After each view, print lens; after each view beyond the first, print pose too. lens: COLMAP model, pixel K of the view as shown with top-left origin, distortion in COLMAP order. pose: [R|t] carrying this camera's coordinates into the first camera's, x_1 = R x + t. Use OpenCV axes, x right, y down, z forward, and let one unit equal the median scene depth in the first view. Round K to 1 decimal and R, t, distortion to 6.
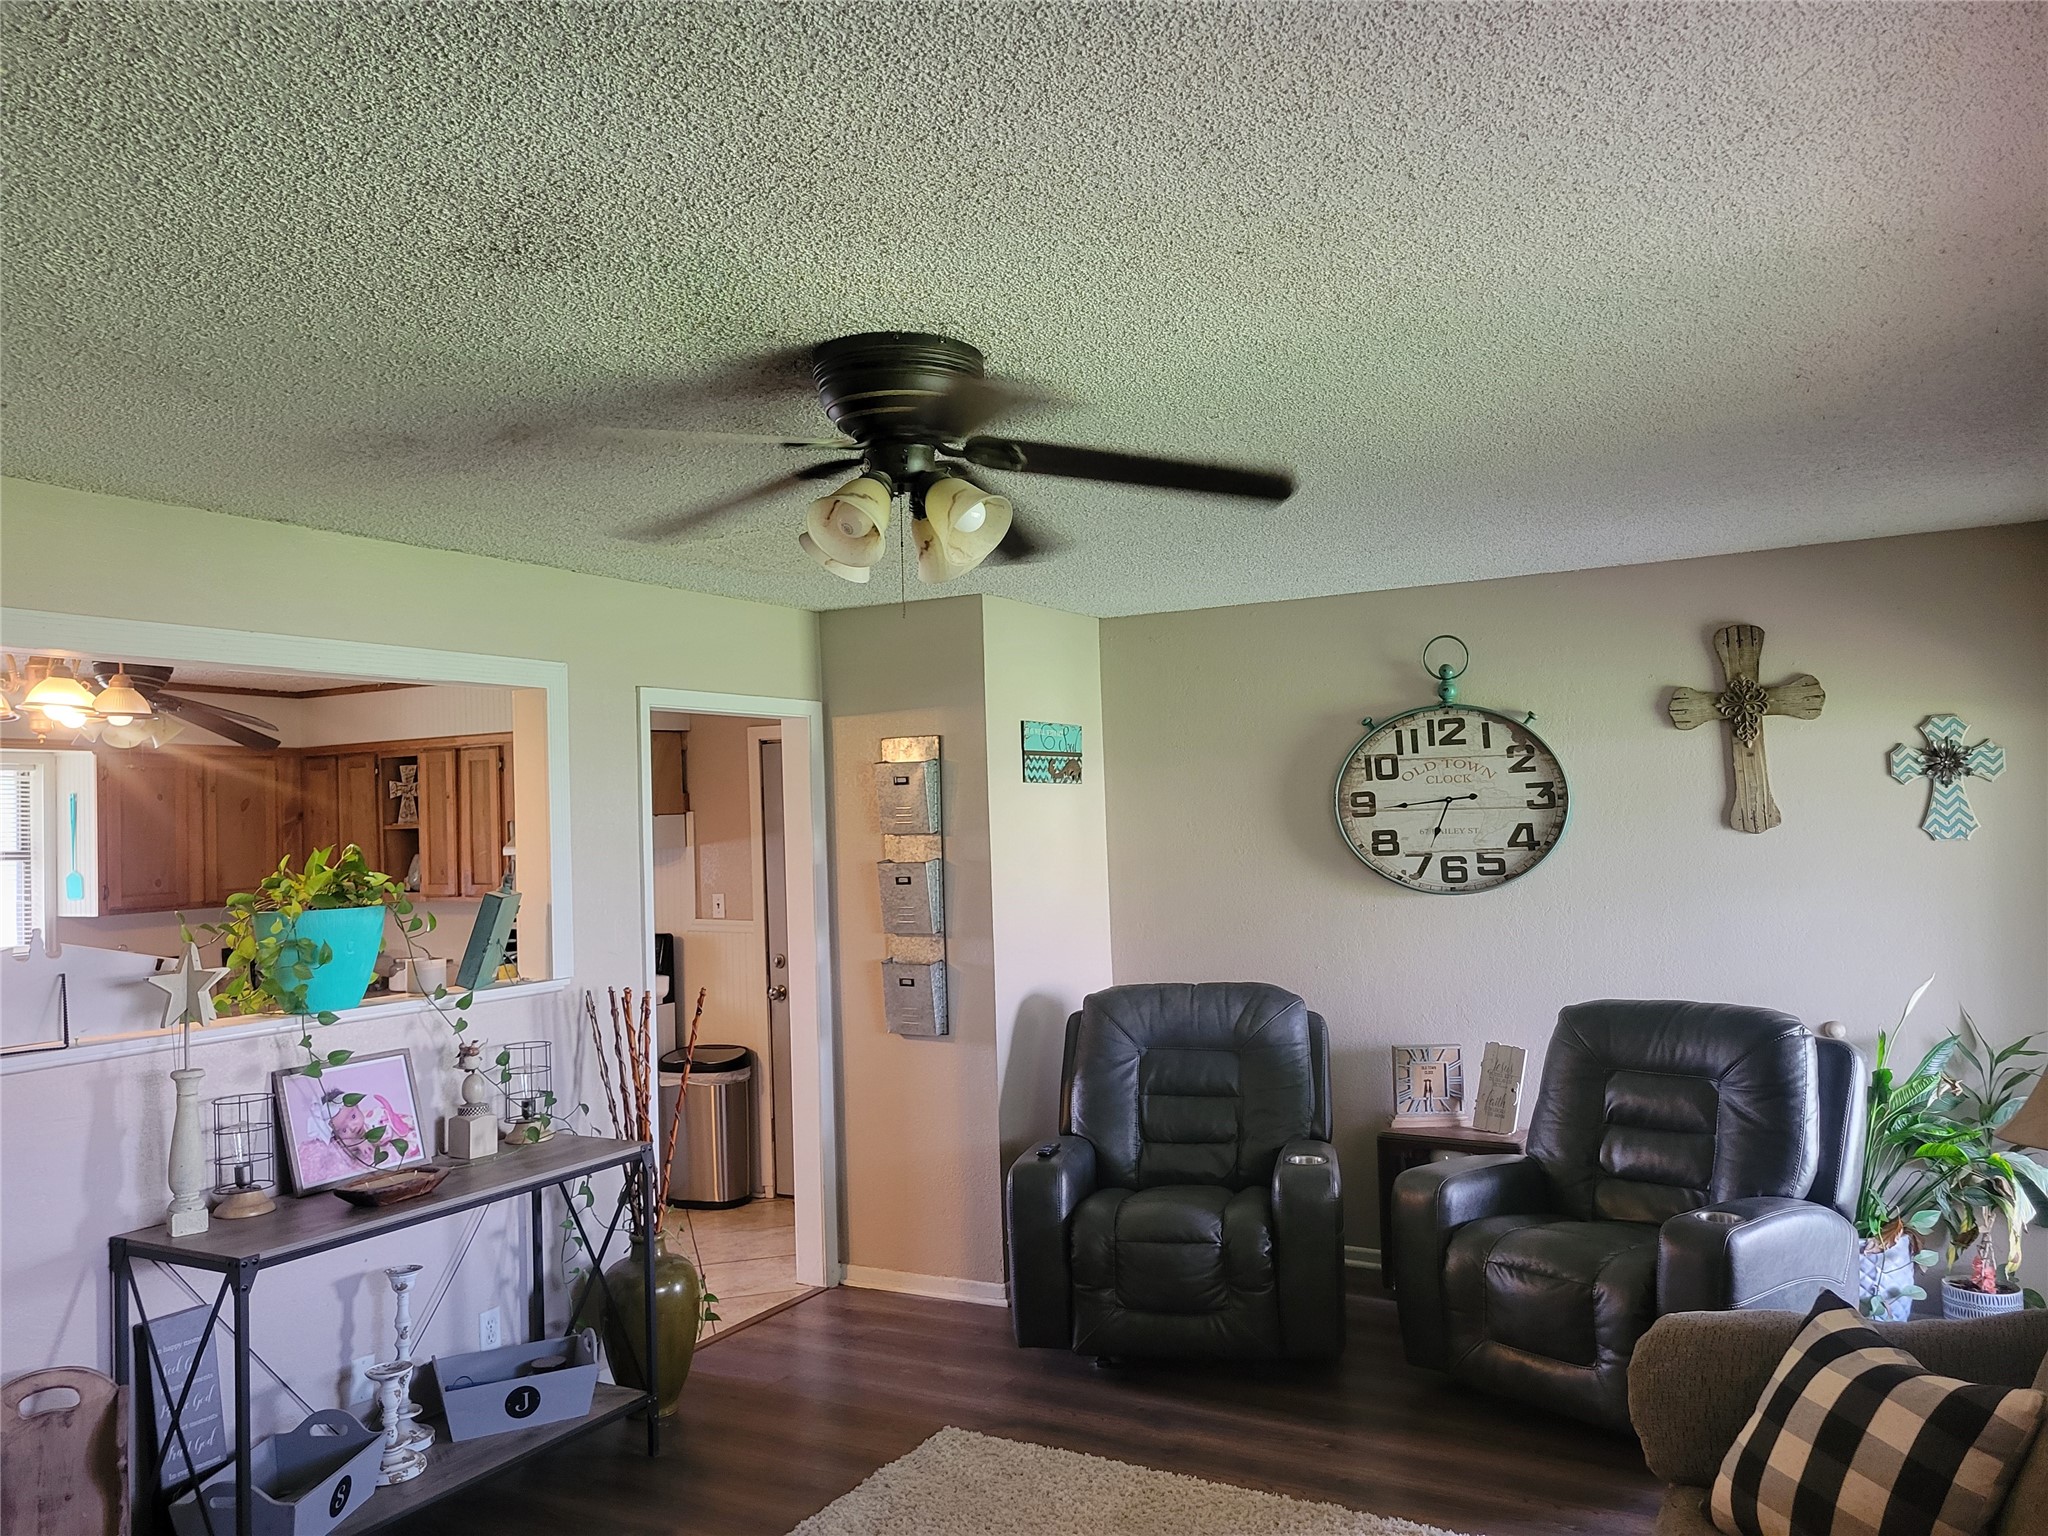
lens RADIAL K [[1494.6, 0, 1024.0], [0, 1494.6, 768.0], [0, 0, 1]] dist [0.010601, -0.004440]
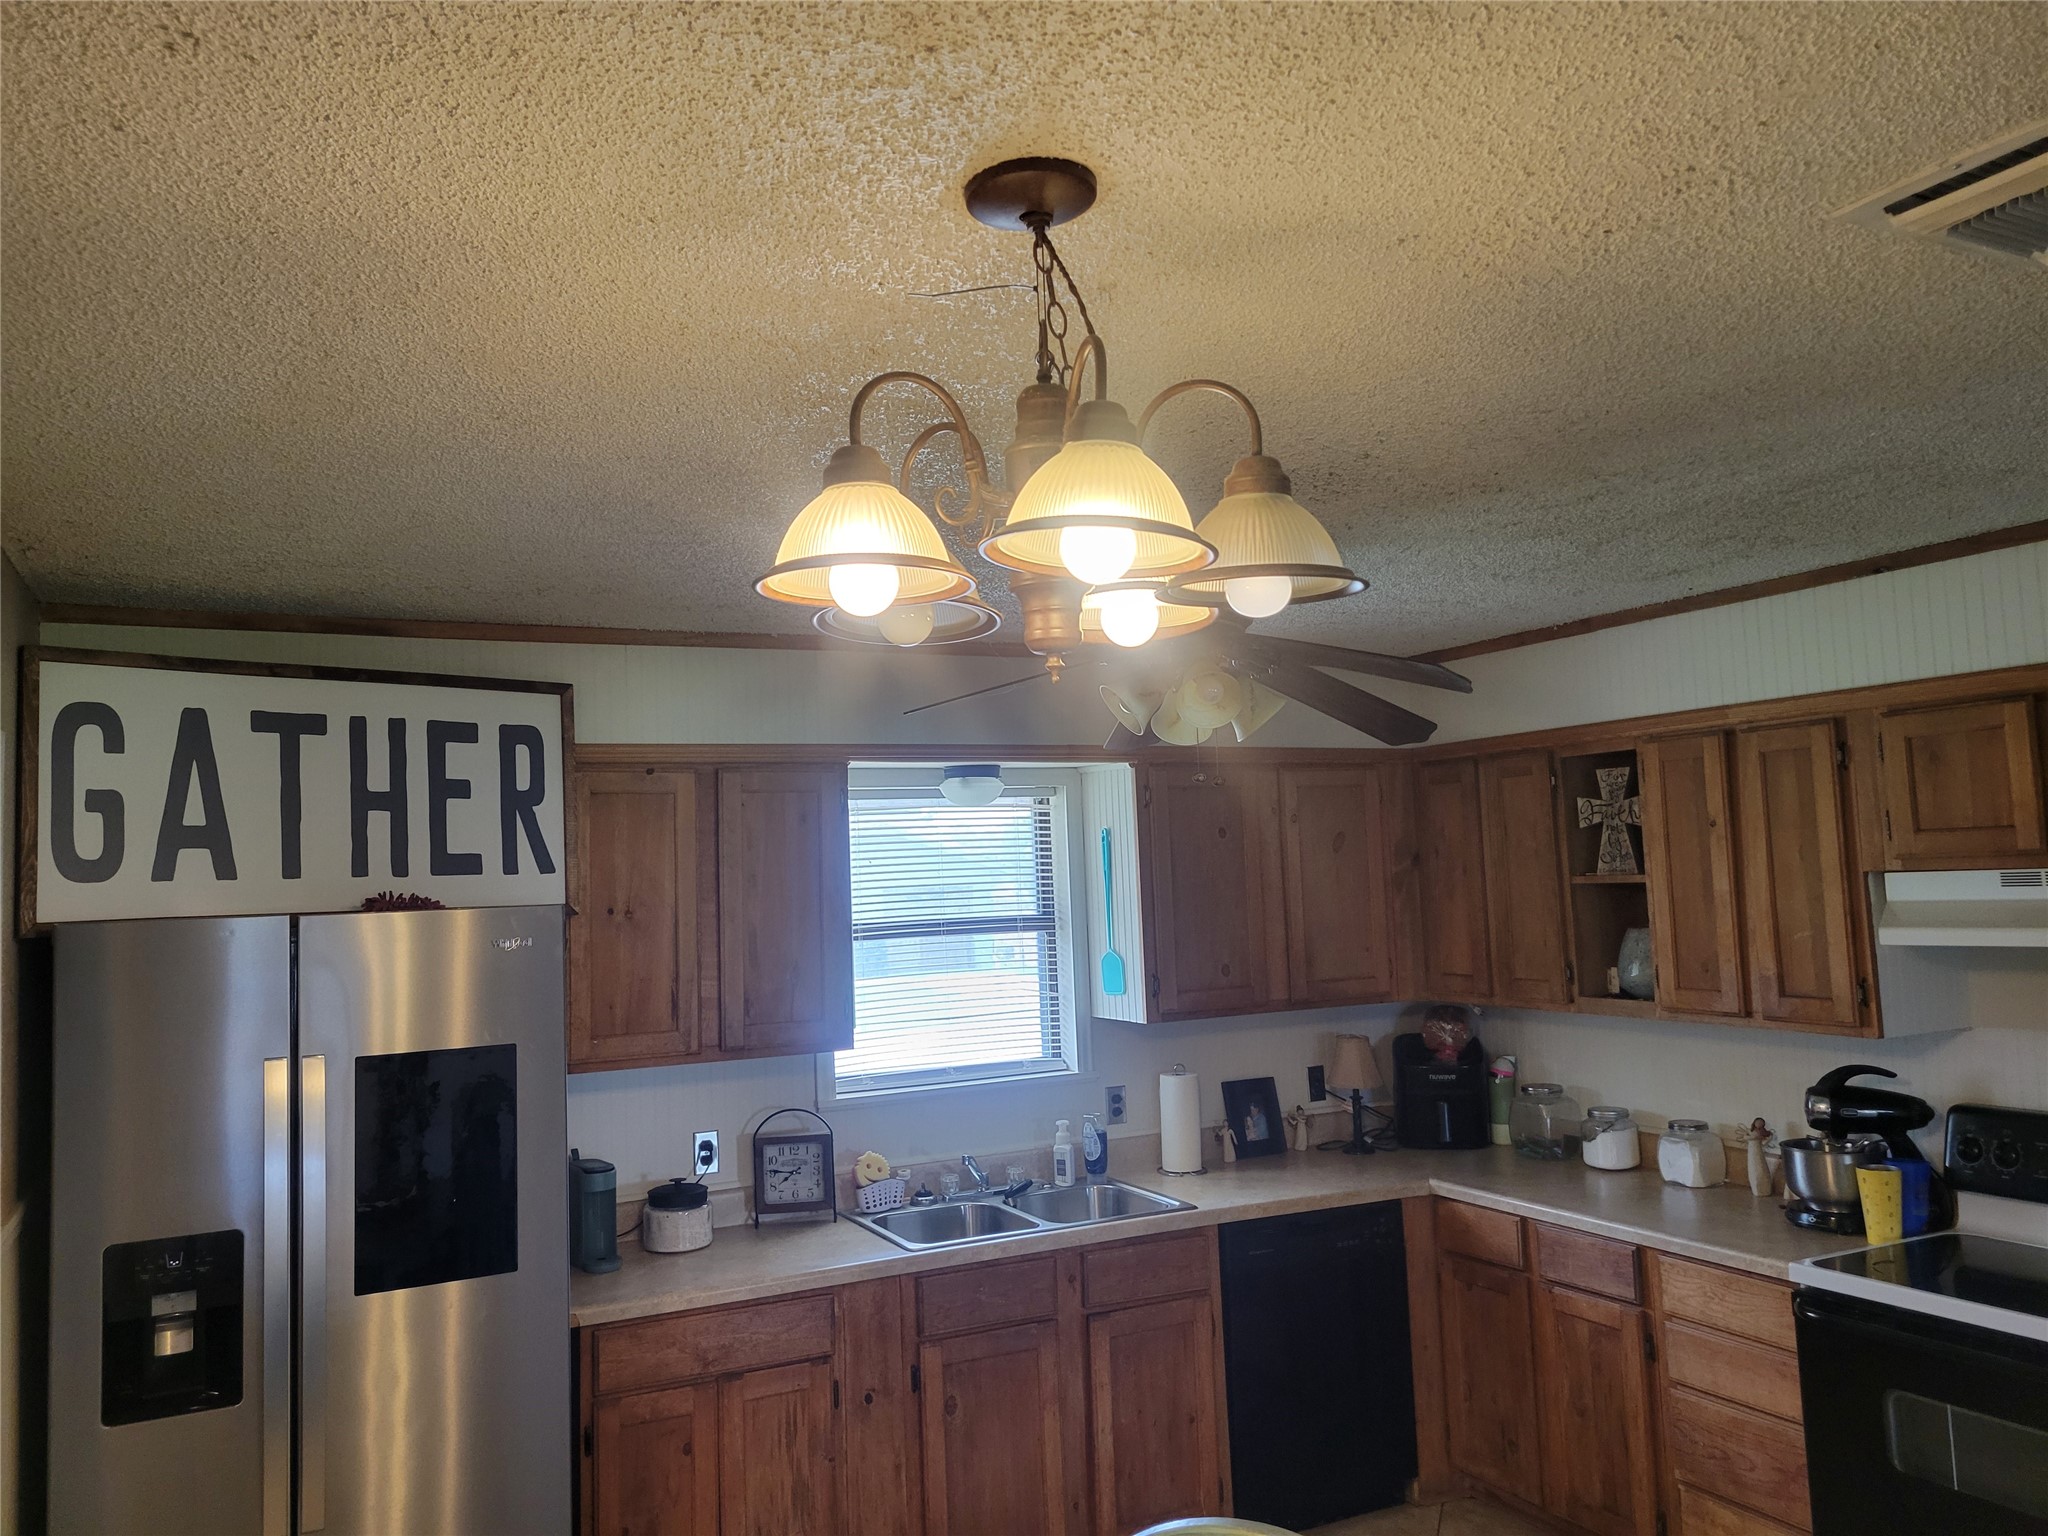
lens RADIAL K [[1494.6, 0, 1024.0], [0, 1494.6, 768.0], [0, 0, 1]] dist [0.010601, -0.004440]
pose [[0.822235, -0.039479, -0.567778, -0.287849], [0.032237, 0.999220, -0.022795, 0.003918], [0.568235, 0.000439, 0.822866, 0.436891]]
